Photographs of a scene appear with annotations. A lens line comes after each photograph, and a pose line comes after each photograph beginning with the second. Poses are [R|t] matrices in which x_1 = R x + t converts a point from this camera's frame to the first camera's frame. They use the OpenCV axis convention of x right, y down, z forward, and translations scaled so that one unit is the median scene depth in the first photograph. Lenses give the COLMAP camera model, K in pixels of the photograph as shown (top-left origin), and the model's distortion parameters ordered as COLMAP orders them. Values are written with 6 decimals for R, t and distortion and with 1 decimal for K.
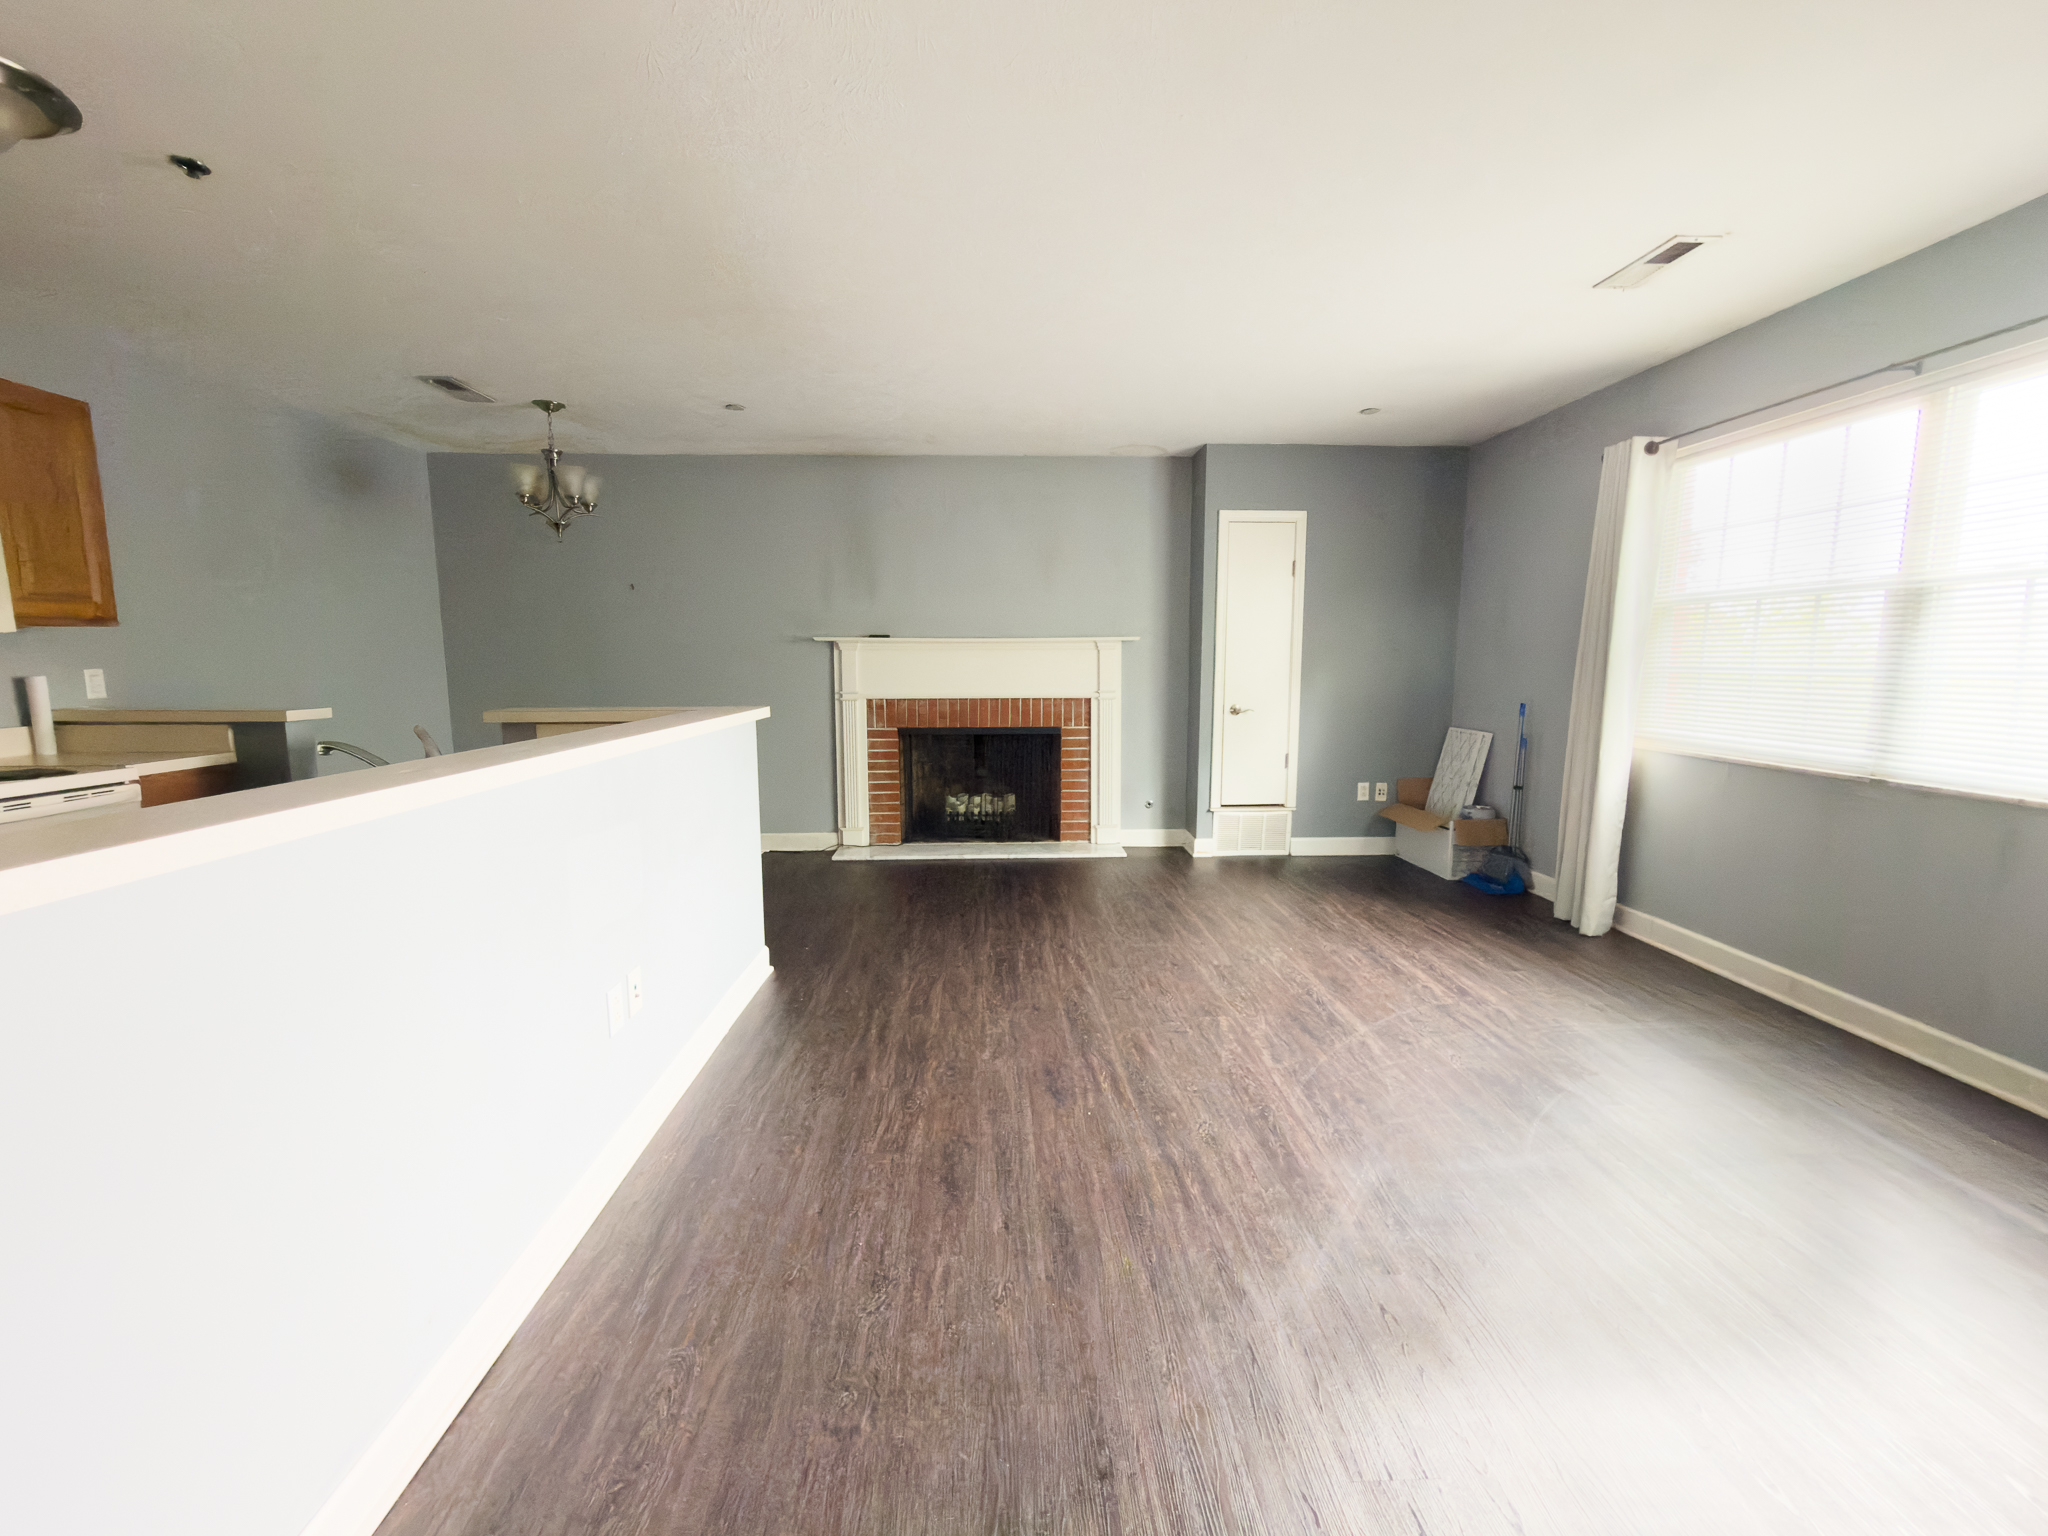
lens RADIAL K [[820.0, 0, 1024.0], [0, 820.0, 768.0], [0, 0, 1]] dist [-0.001637, 0.000256]
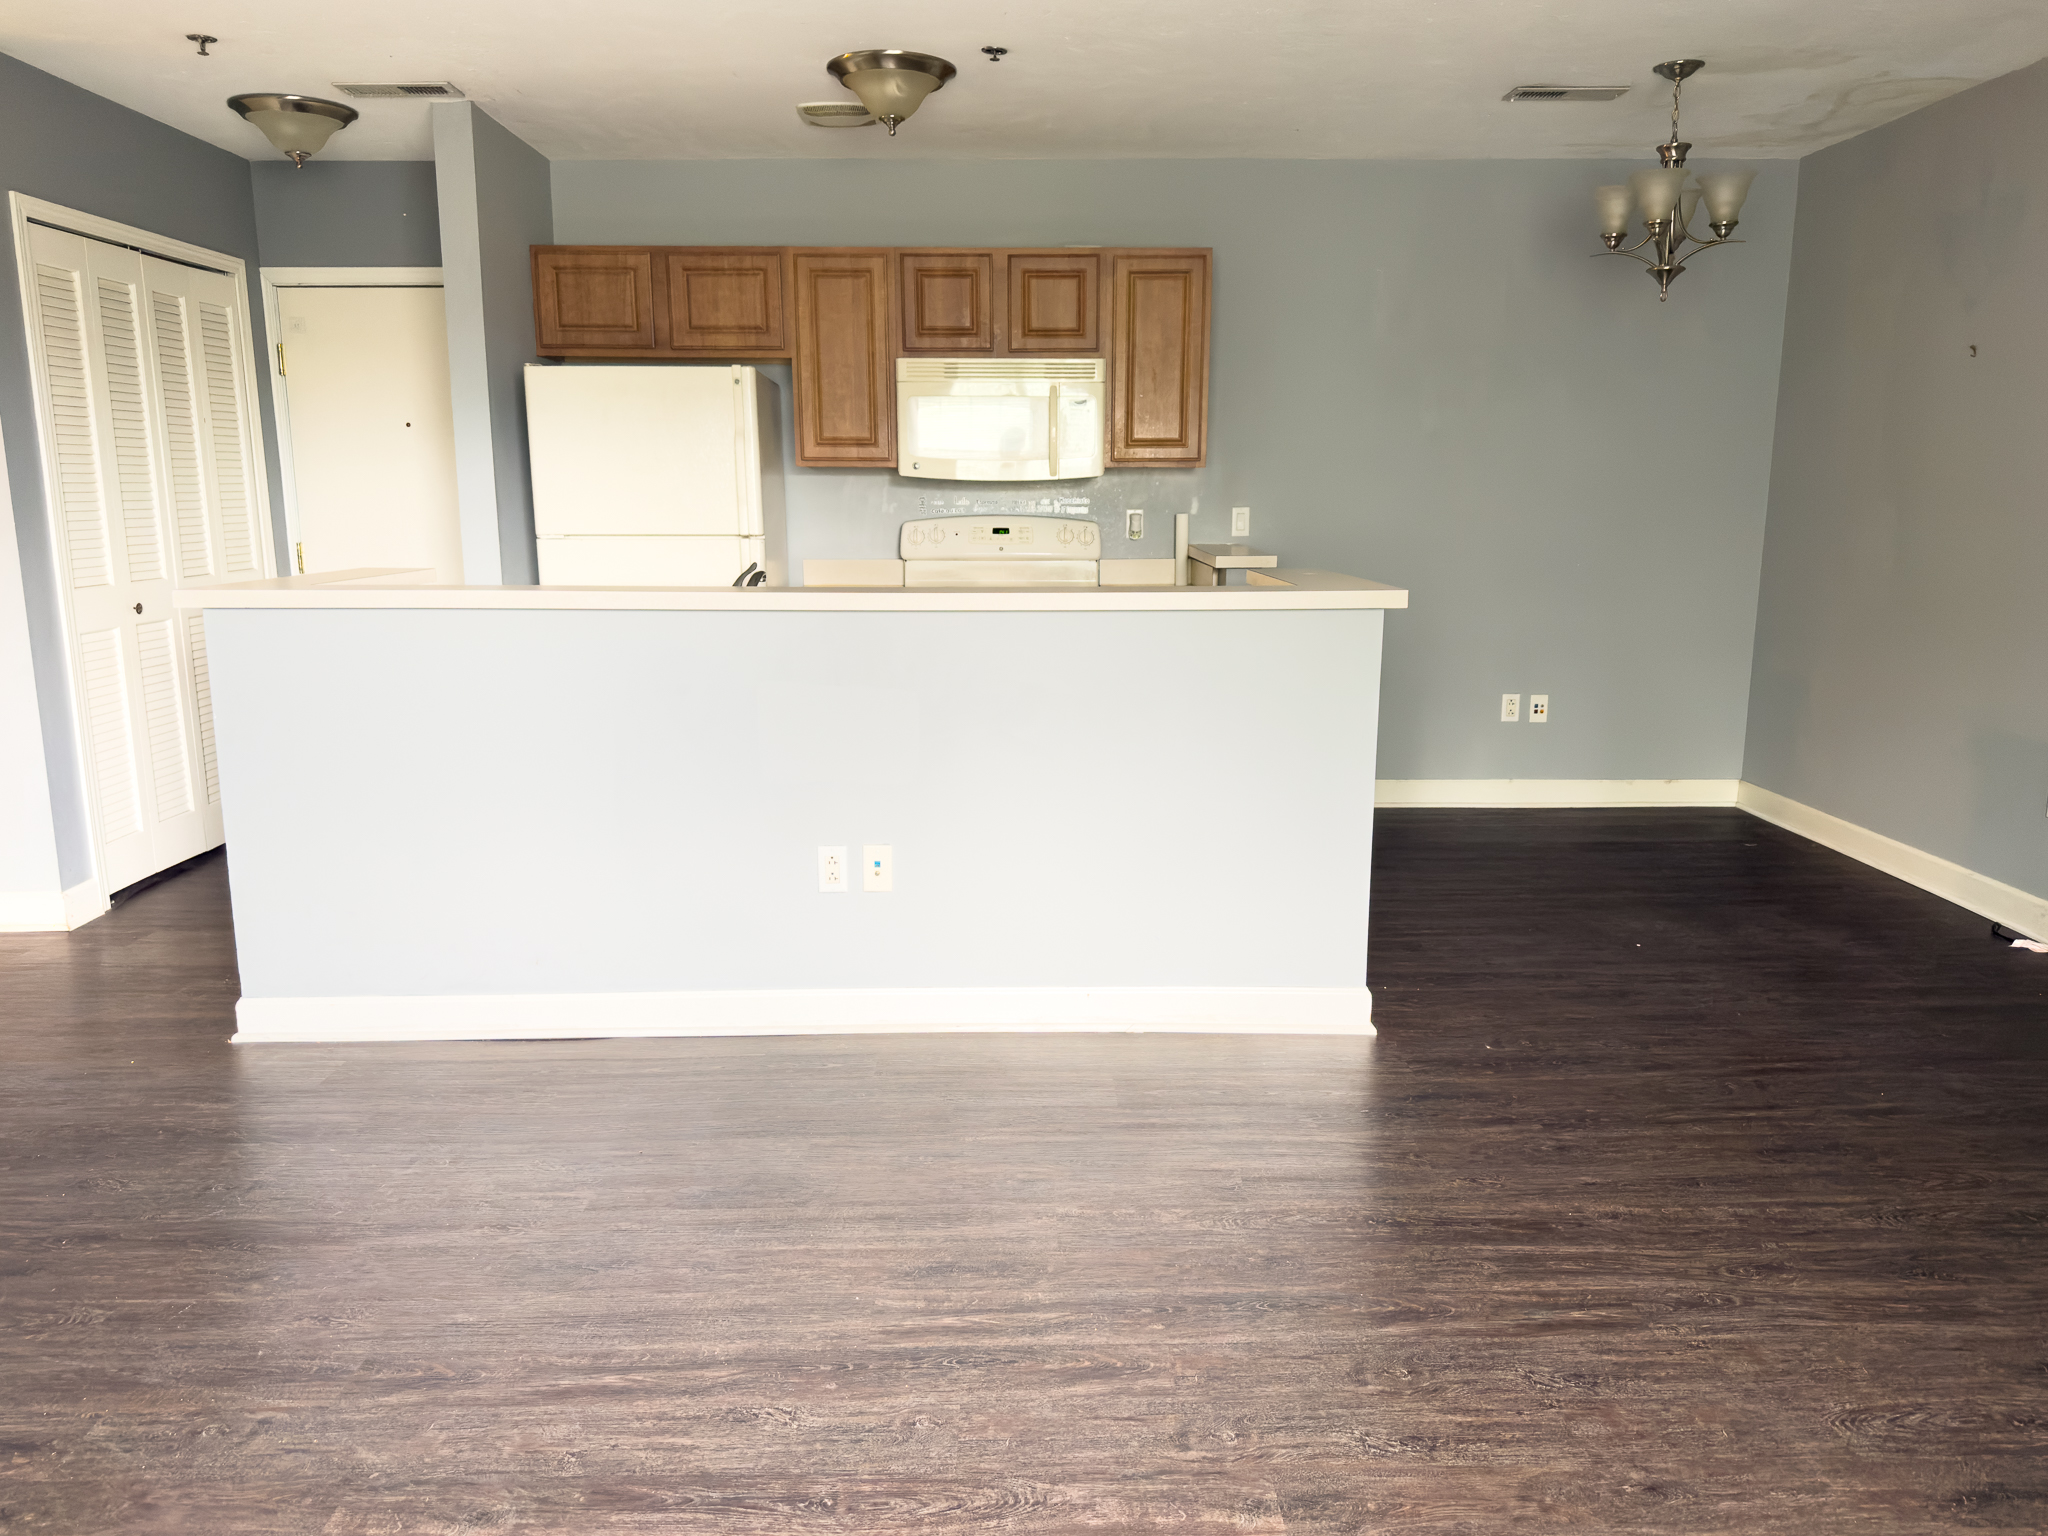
lens RADIAL K [[1453.9, 0, 1027.8], [0, 1453.9, 768.8], [0, 0, 1]] dist [0.073461, -0.095422]
pose [[-0.019718, 0.190104, -0.981566, 0.450085], [-0.131962, 0.972673, 0.191032, -0.070833], [0.991059, 0.133296, 0.005907, 0.463579]]
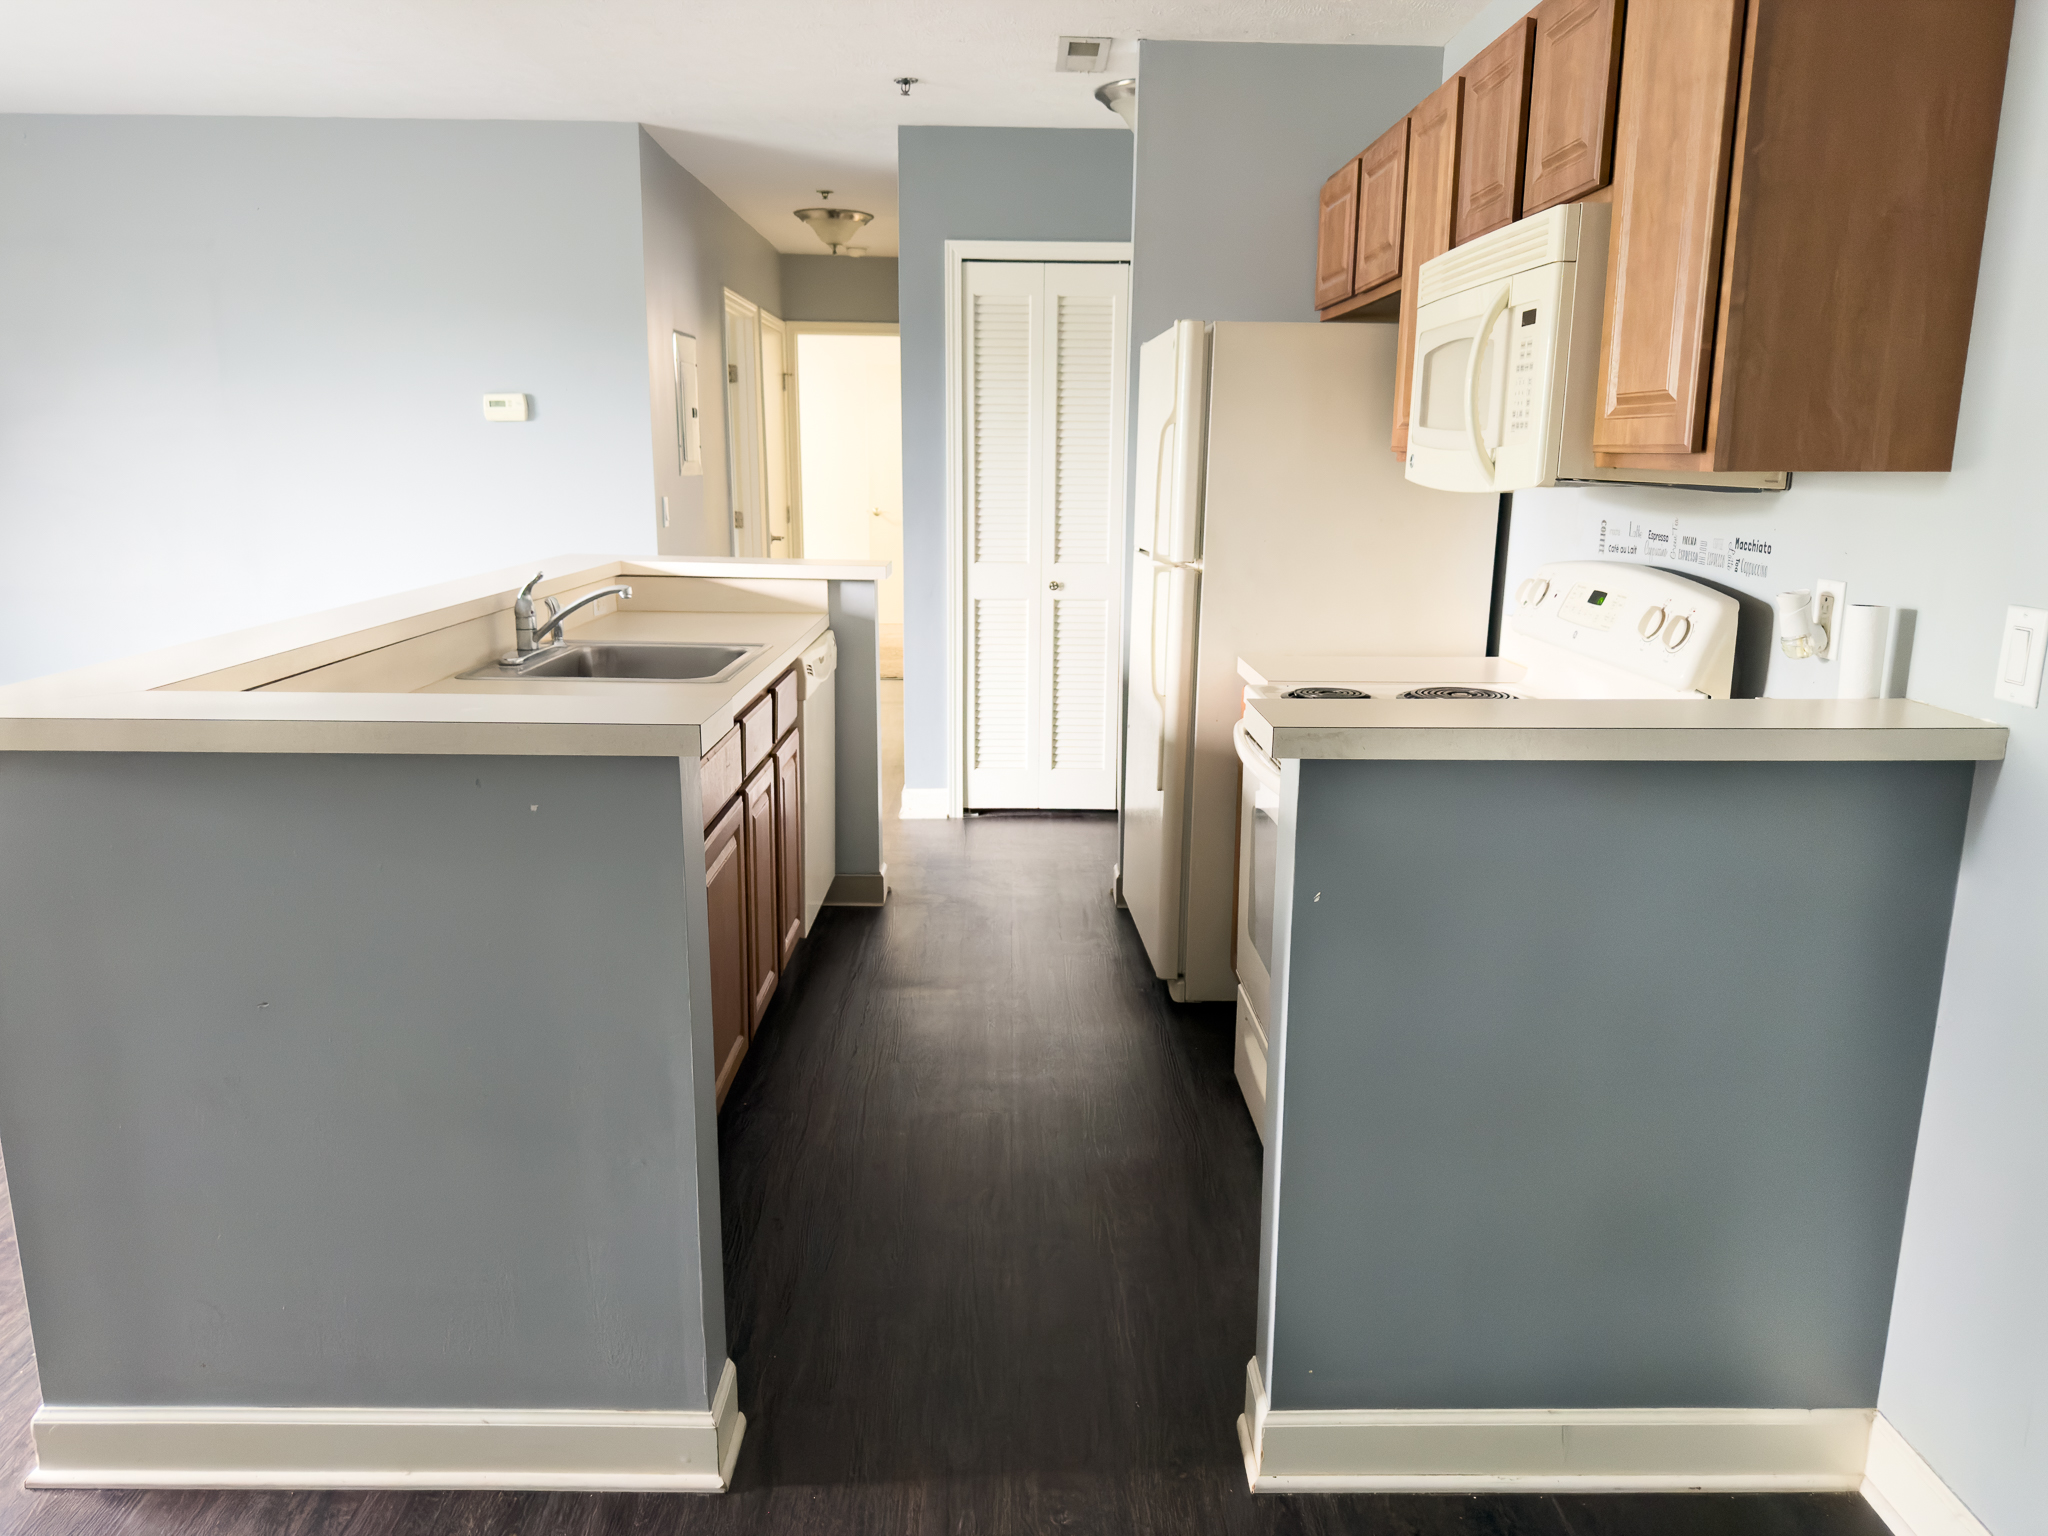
lens RADIAL K [[1424.9, 0, 1032.0], [0, 1424.9, 768.6], [0, 0, 1]] dist [0.152175, -0.284855]
pose [[-0.999038, -0.014615, 0.041343, -0.473890], [0.000477, 0.939144, 0.343524, -0.152581], [-0.043847, 0.343213, -0.938234, 0.937091]]
